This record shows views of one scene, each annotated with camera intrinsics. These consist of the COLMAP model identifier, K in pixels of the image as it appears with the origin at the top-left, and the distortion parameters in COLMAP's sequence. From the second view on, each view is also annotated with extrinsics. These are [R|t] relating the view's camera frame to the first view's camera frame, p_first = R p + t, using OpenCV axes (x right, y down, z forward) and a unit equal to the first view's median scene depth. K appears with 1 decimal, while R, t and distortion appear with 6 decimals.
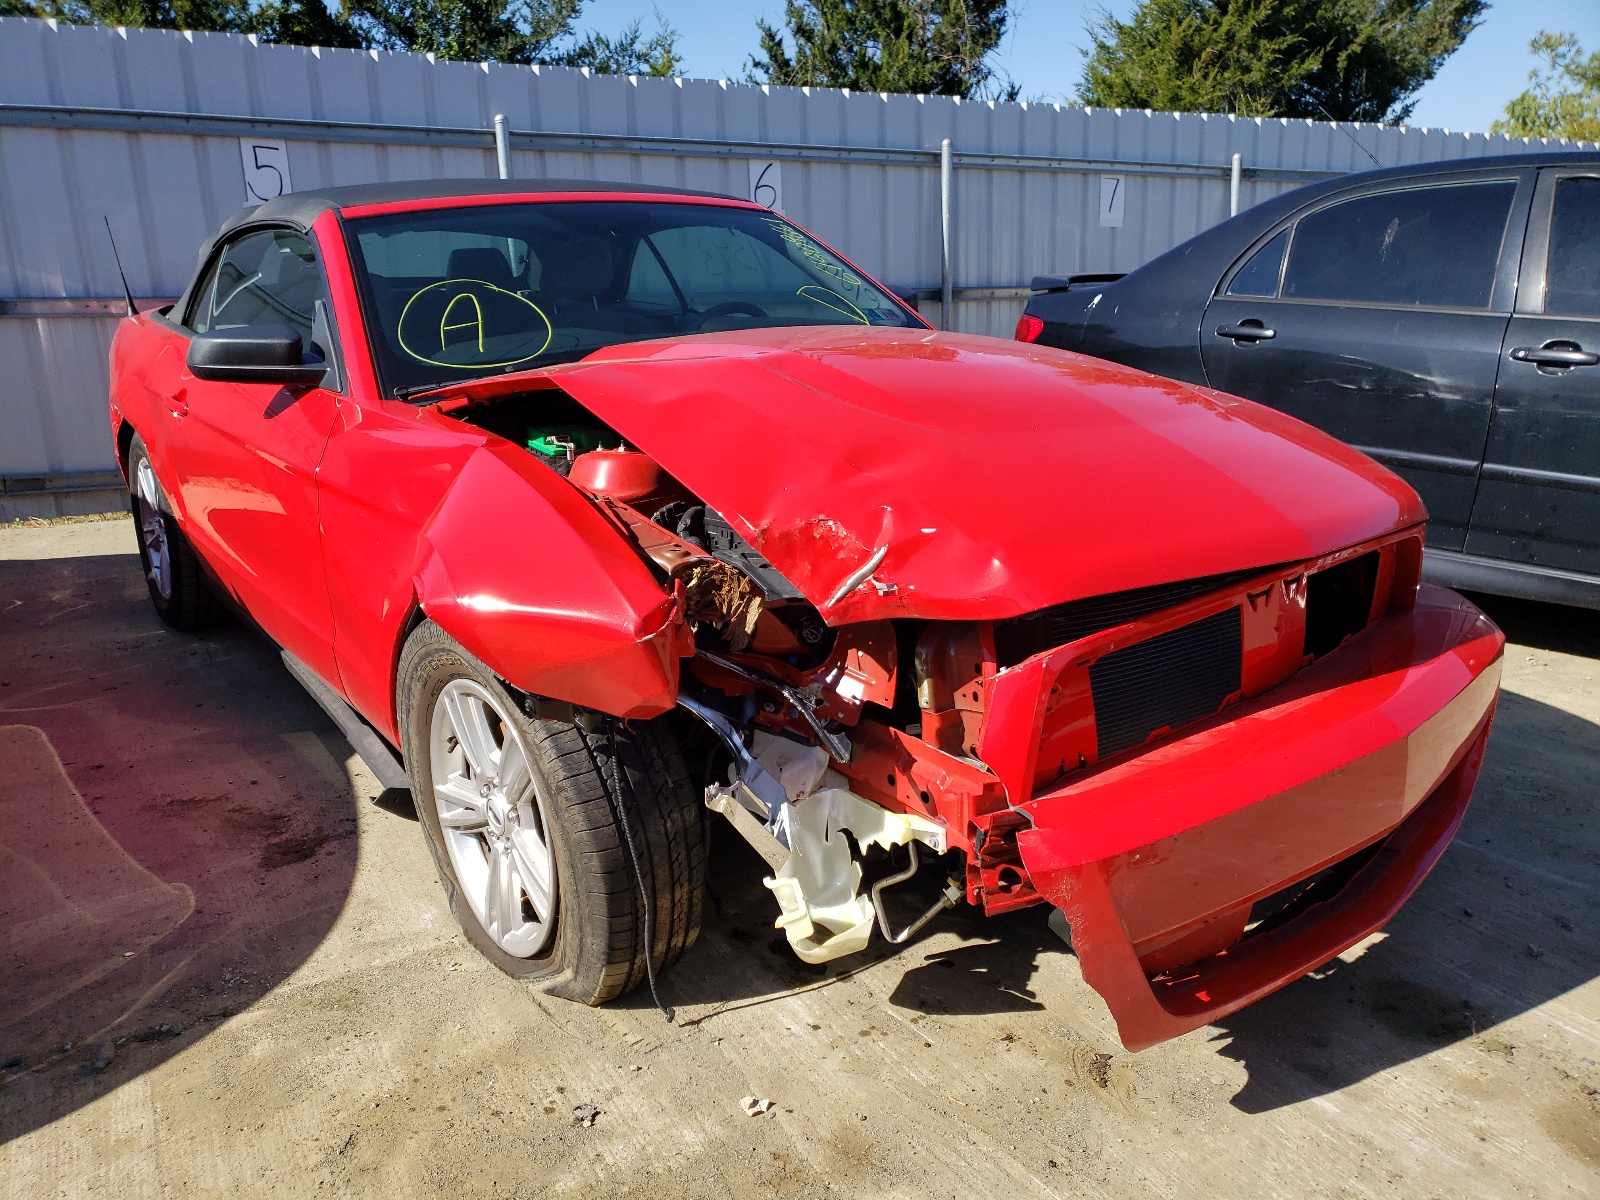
lens RADIAL K [[1308.8, 0, 761.9], [0, 1308.8, 603.1], [0, 0, 1]] dist [0.057374, 0.000153]
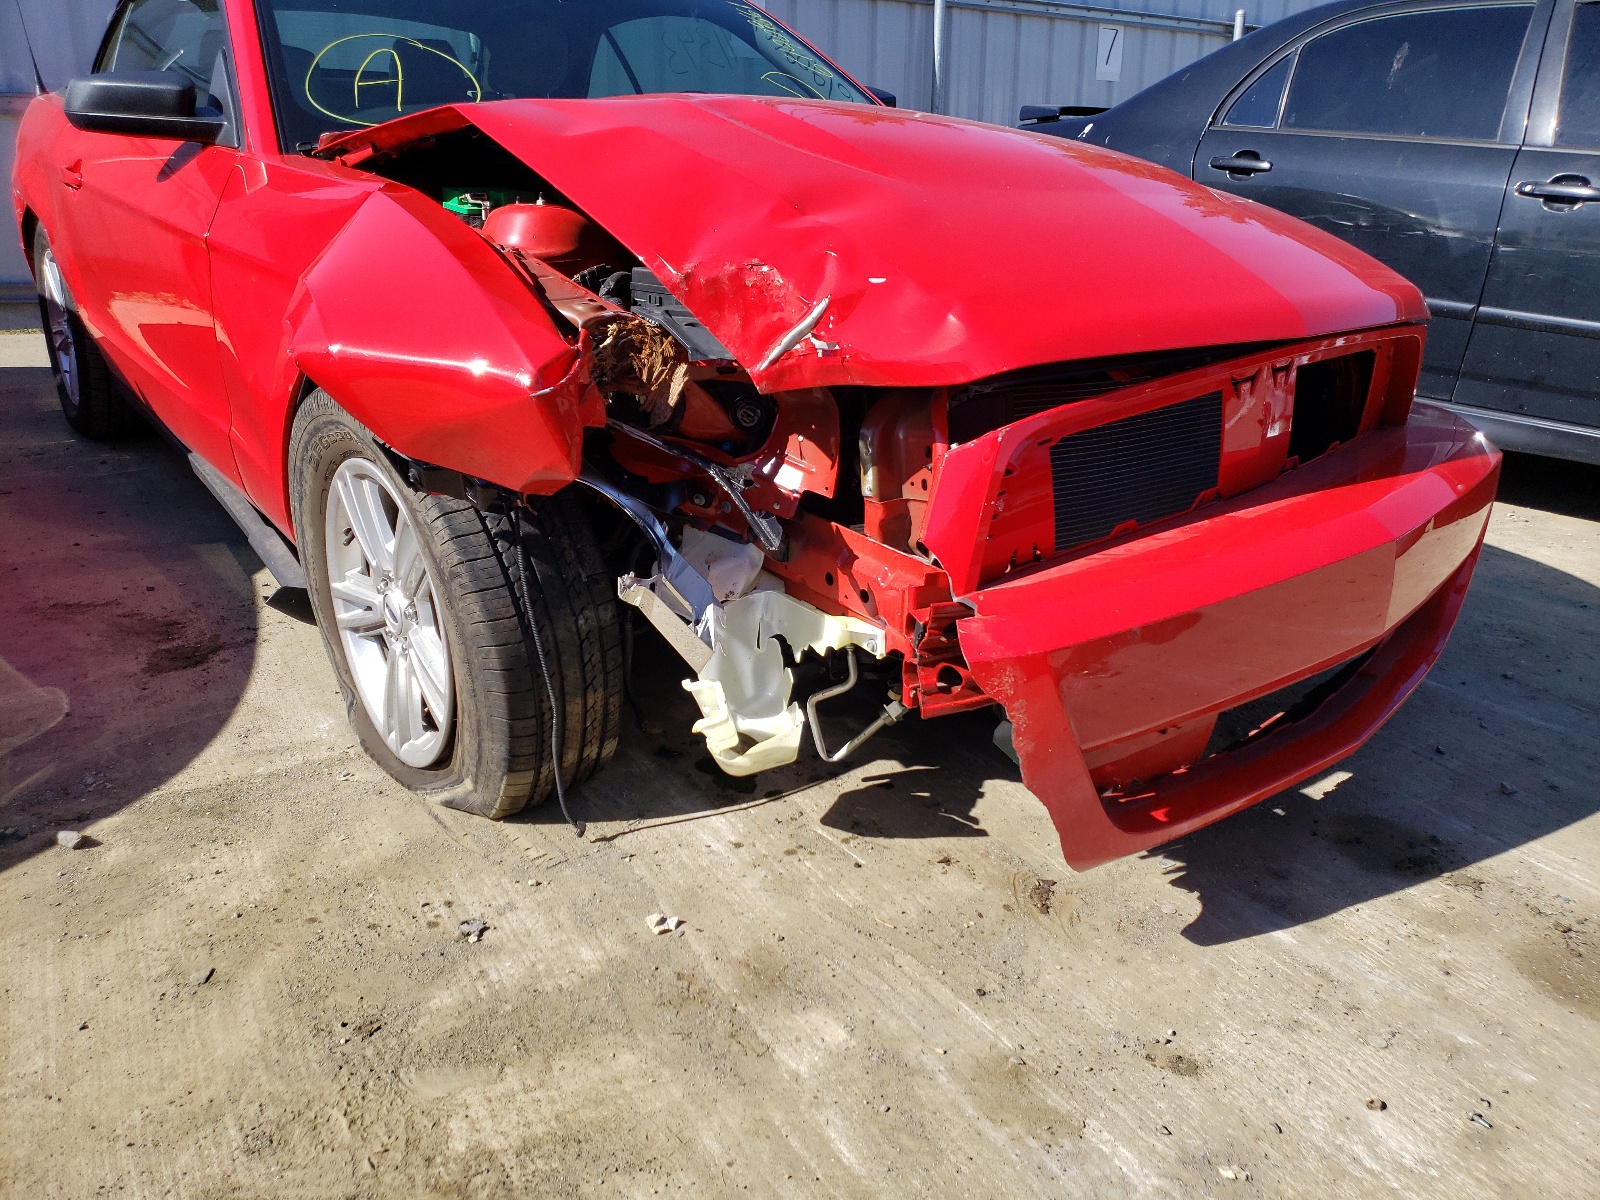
lens RADIAL K [[1236.4, 0, 800.0], [0, 1236.4, 600.0], [0, 0, 1]] dist [0.057562, -0.004170]
pose [[0.999110, 0.030313, 0.029331, 0.053301], [-0.032105, 0.997518, 0.062672, 0.095037], [-0.027358, -0.063558, 0.997603, 0.148742]]
